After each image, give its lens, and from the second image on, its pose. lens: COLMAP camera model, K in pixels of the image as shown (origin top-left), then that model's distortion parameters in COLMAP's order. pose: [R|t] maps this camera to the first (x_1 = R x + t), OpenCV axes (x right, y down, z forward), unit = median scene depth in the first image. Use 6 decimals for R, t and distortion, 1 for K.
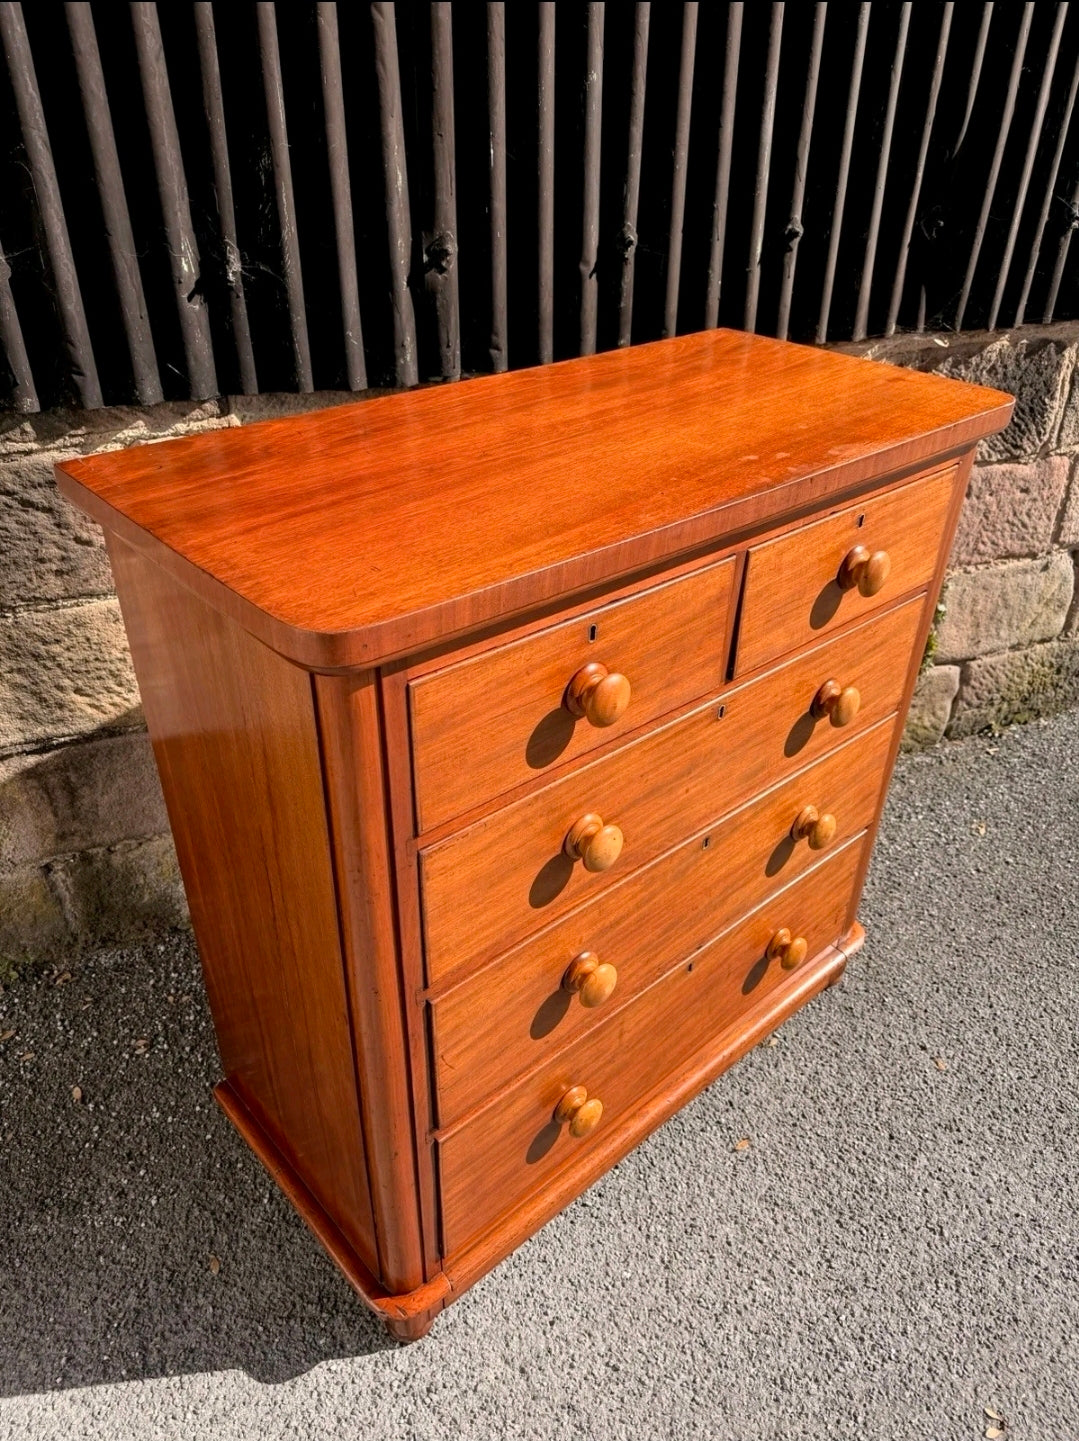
lens RADIAL K [[1025.8, 0, 544.4], [0, 1025.8, 731.6], [0, 0, 1]] dist [0.003638, -0.021423]
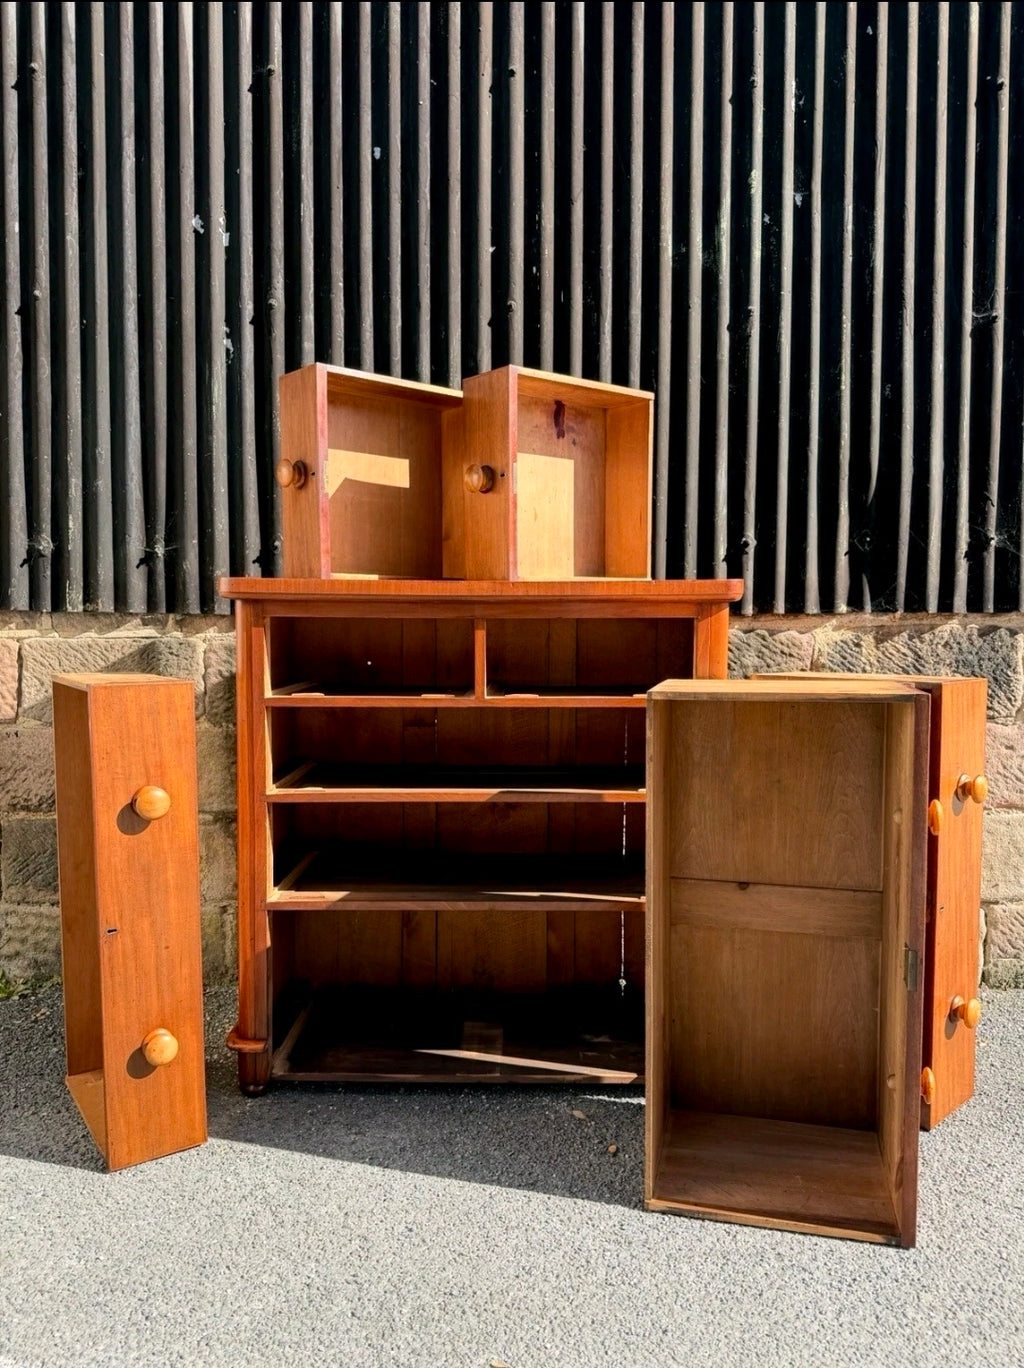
lens RADIAL K [[973.9, 0, 514.8], [0, 973.9, 679.2], [0, 0, 1]] dist [0.003638, -0.021423]
pose [[0.919881, 0.009950, -0.392071, 0.542517], [-0.202754, 0.867792, -0.453682, 0.465258], [0.335722, 0.496828, 0.800283, -0.200916]]
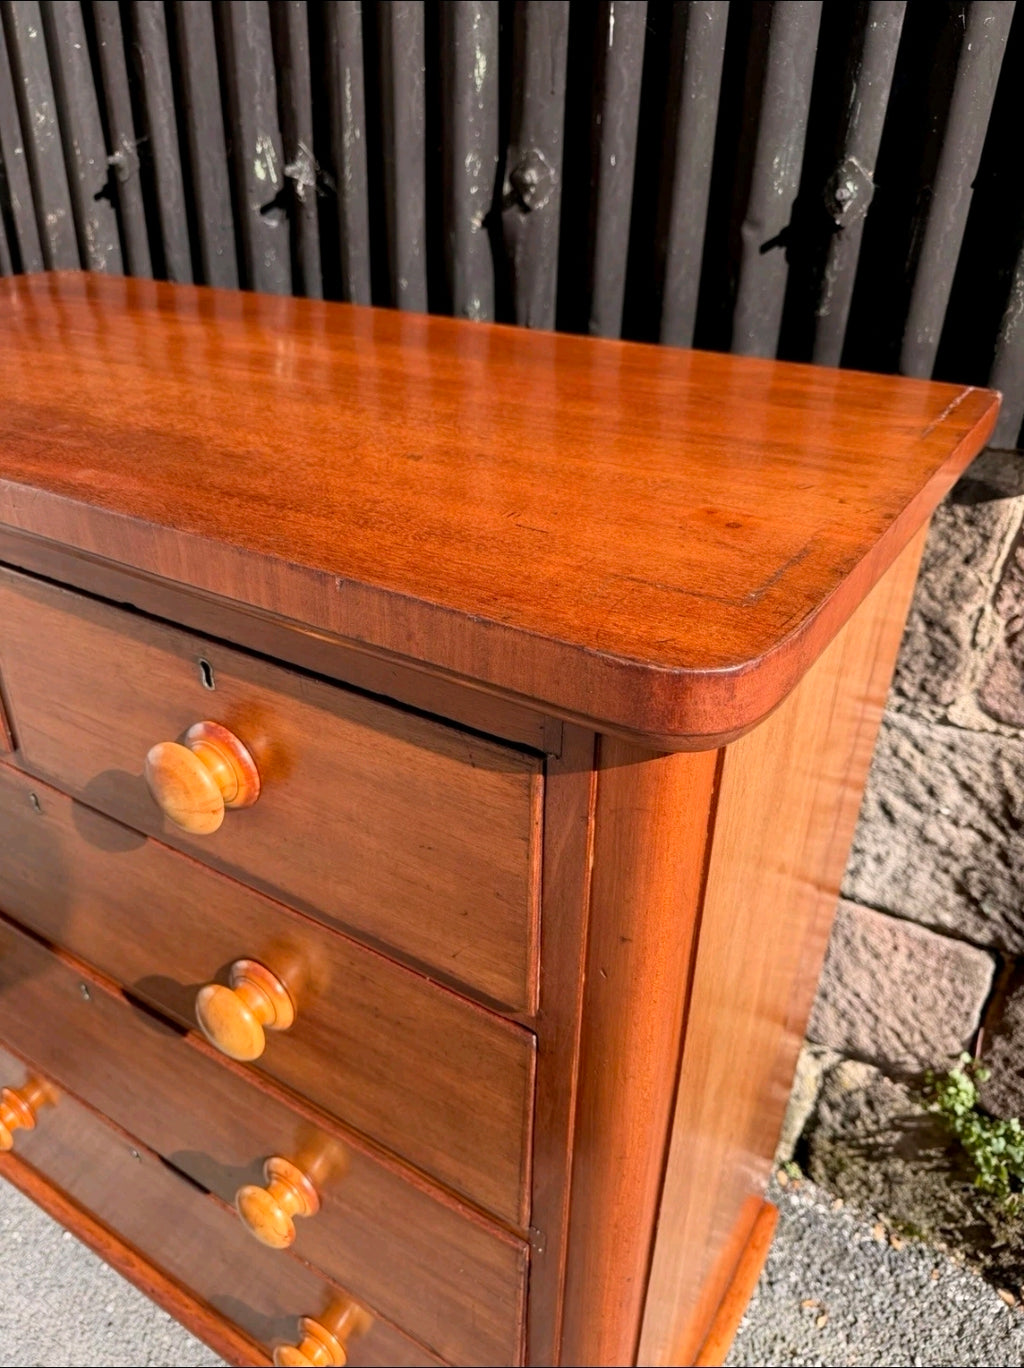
lens RADIAL K [[973.9, 0, 526.3], [0, 973.9, 683.2], [0, 0, 1]] dist [0.003638, -0.021423]
pose [[0.590934, 0.396934, -0.702311, 0.447957], [-0.445574, 0.886330, 0.126026, -0.253624], [0.672504, 0.238458, 0.700626, 0.621557]]
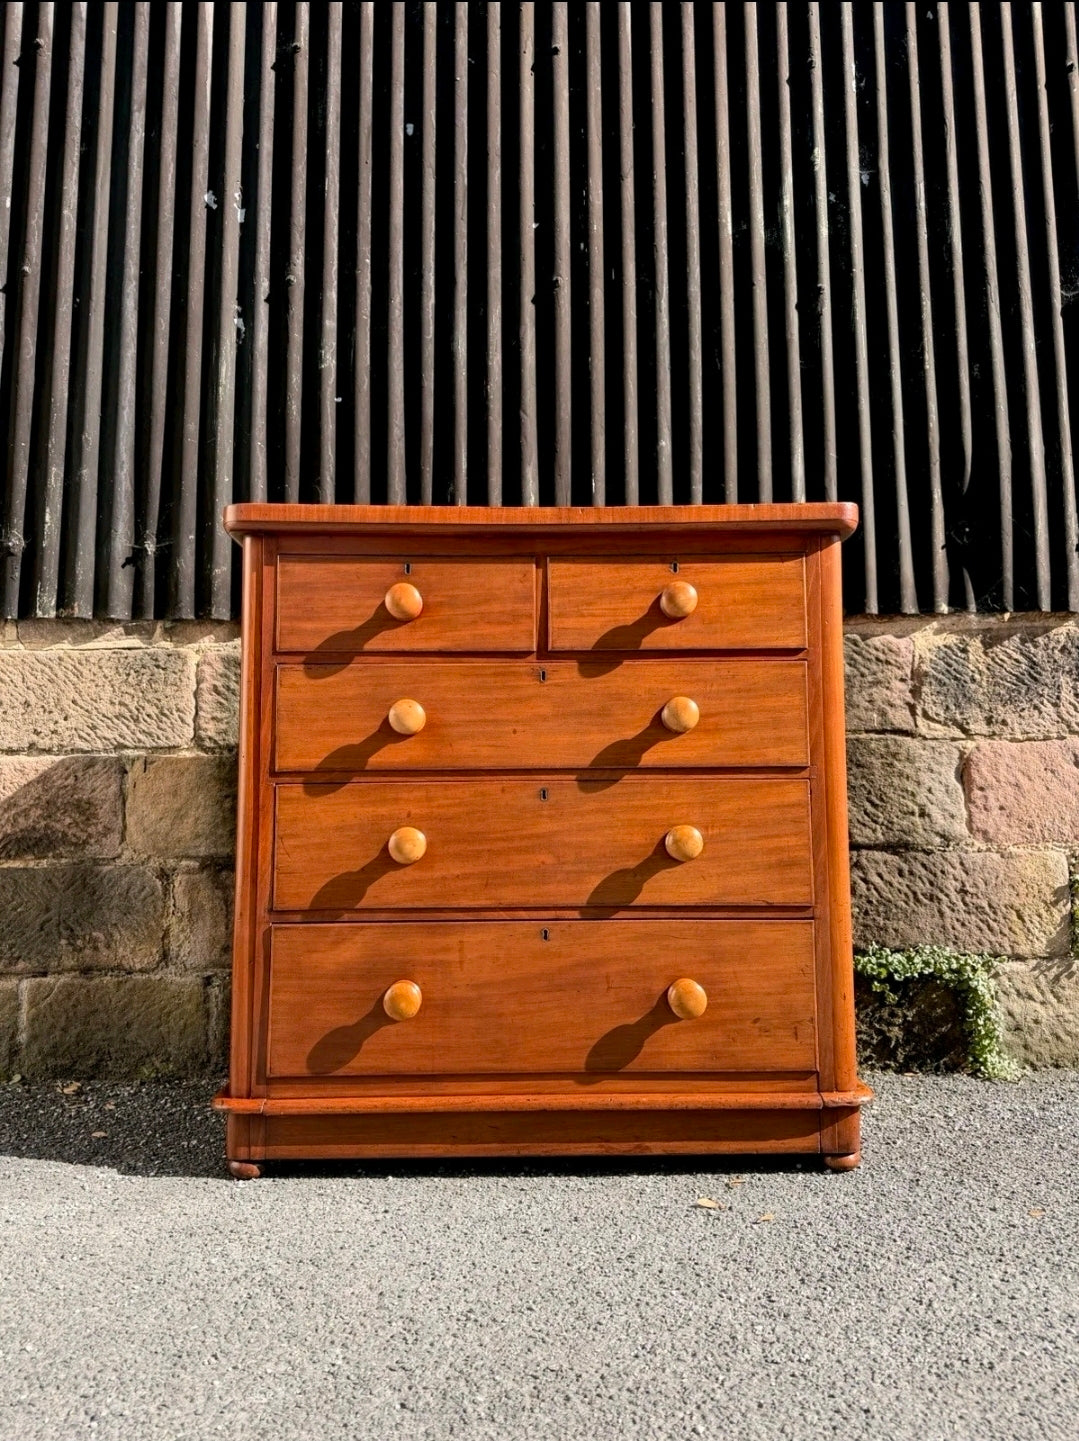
lens RADIAL K [[1025.8, 0, 540.5], [0, 1025.8, 715.3], [0, 0, 1]] dist [0.003638, -0.021423]
pose [[0.930374, -0.056207, -0.362277, 0.396251], [-0.181492, 0.787975, -0.588350, 0.613751], [0.318535, 0.613136, 0.722911, 0.057660]]
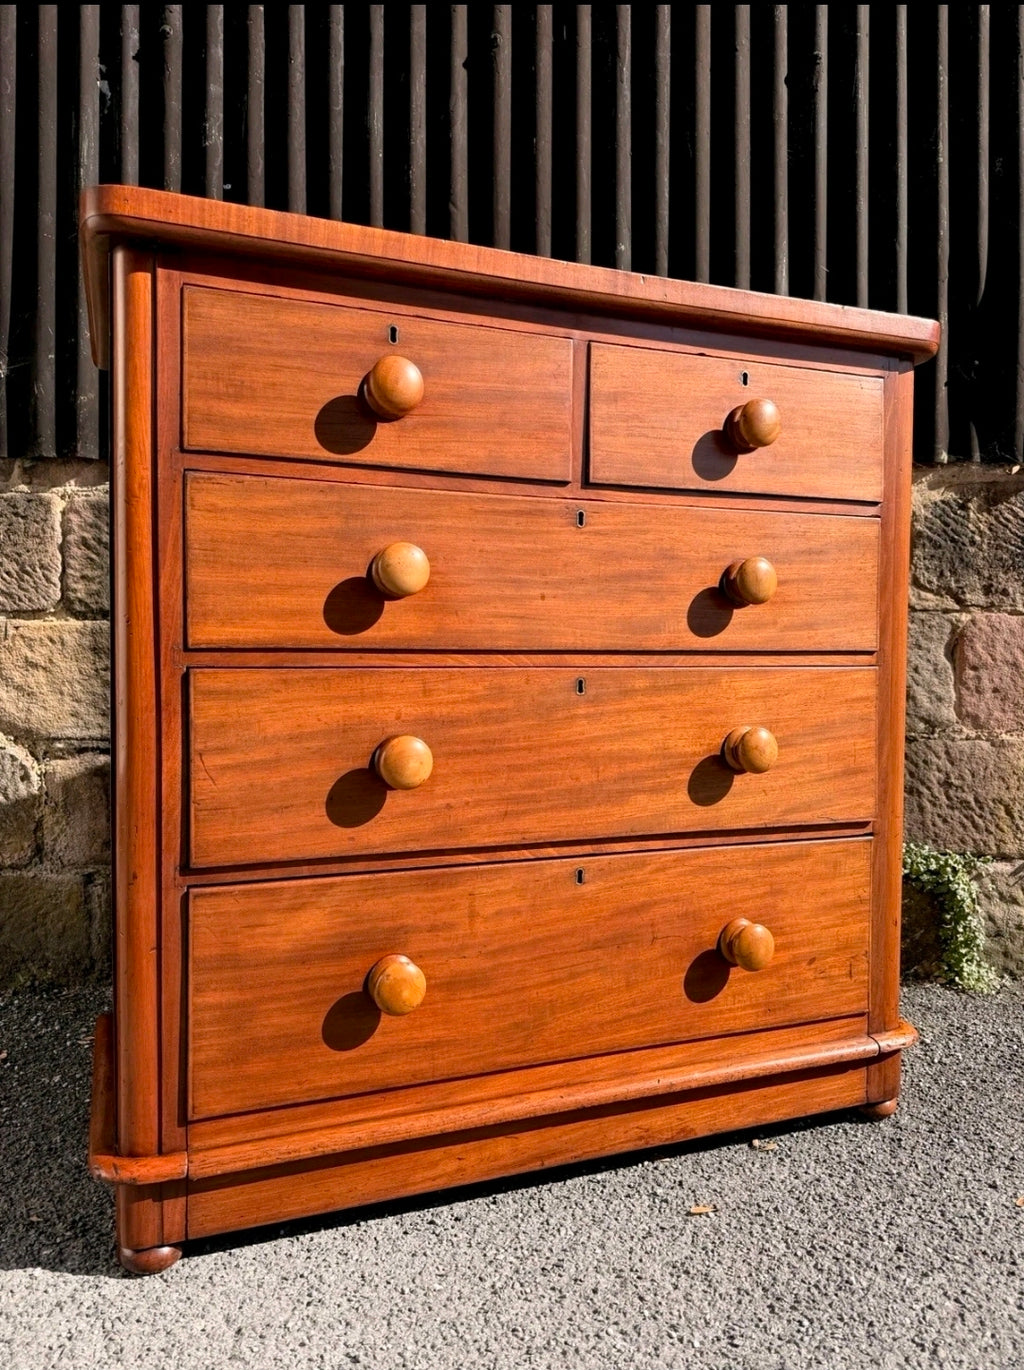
lens RADIAL K [[1004.2, 0, 514.3], [0, 1004.2, 691.2], [0, 0, 1]] dist [-0.006269, -0.009372]
pose [[0.938727, -0.002490, -0.344654, 0.338346], [-0.177438, 0.853787, -0.489453, 0.462231], [0.295480, 0.520617, 0.801031, 0.221062]]
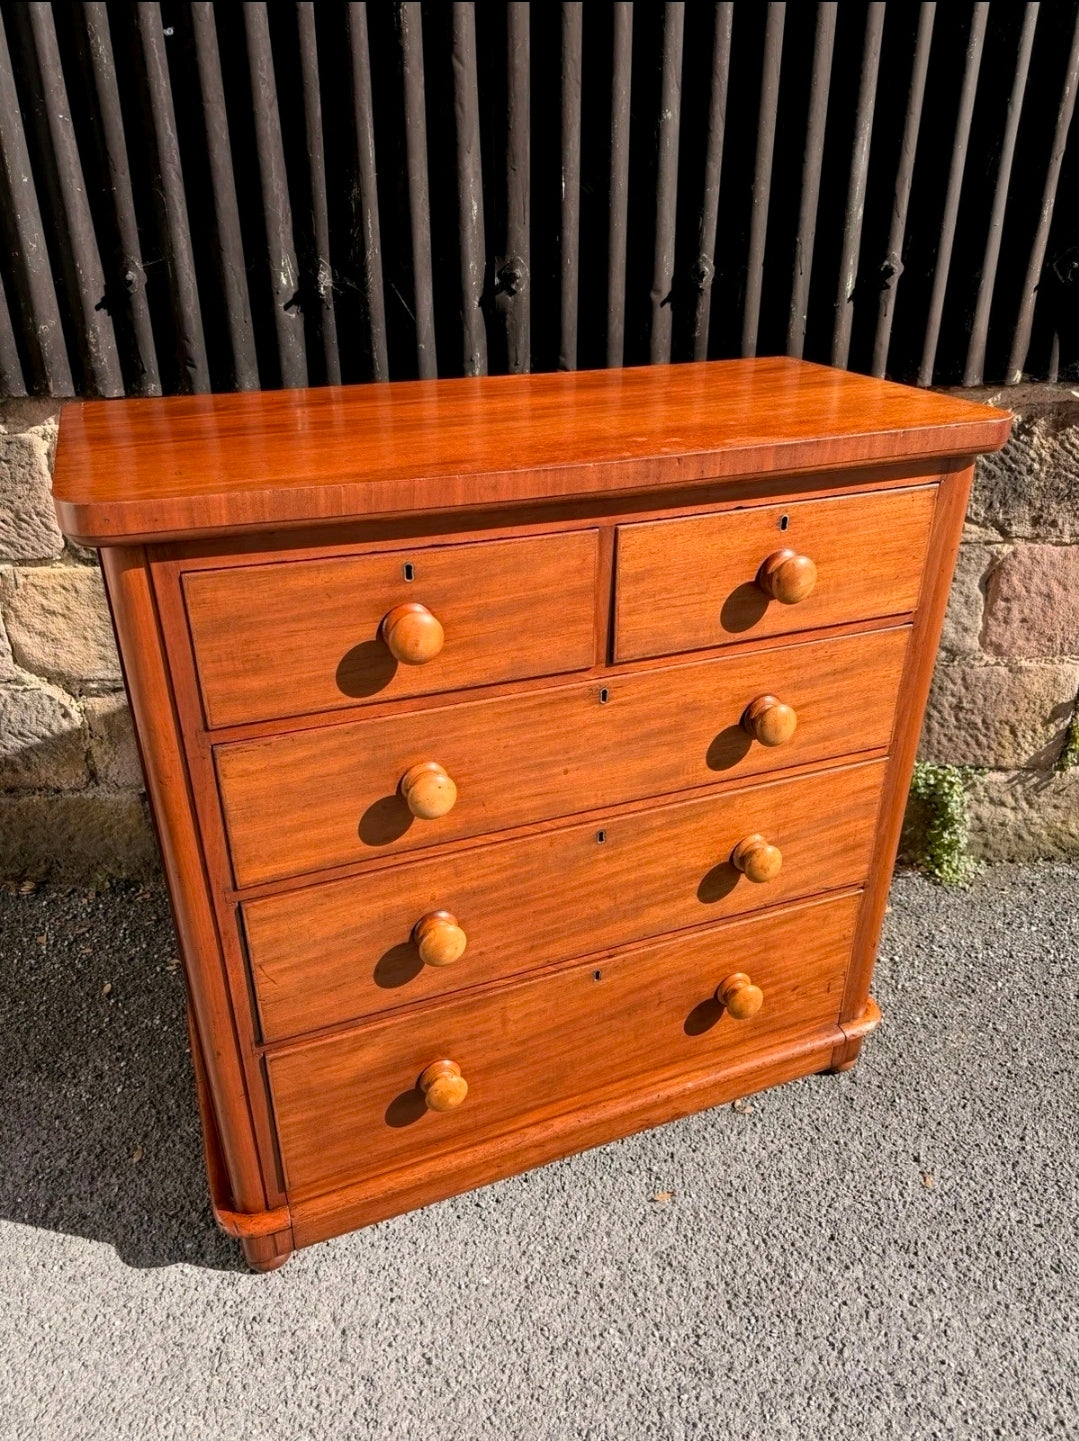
lens RADIAL K [[1025.8, 0, 542.7], [0, 1025.8, 726.4], [0, 0, 1]] dist [0.003638, -0.021423]
pose [[0.939681, 0.142557, -0.310929, 0.325112], [-0.171525, 0.982847, -0.067755, 0.066403], [0.295937, 0.117000, 0.948015, 0.036485]]
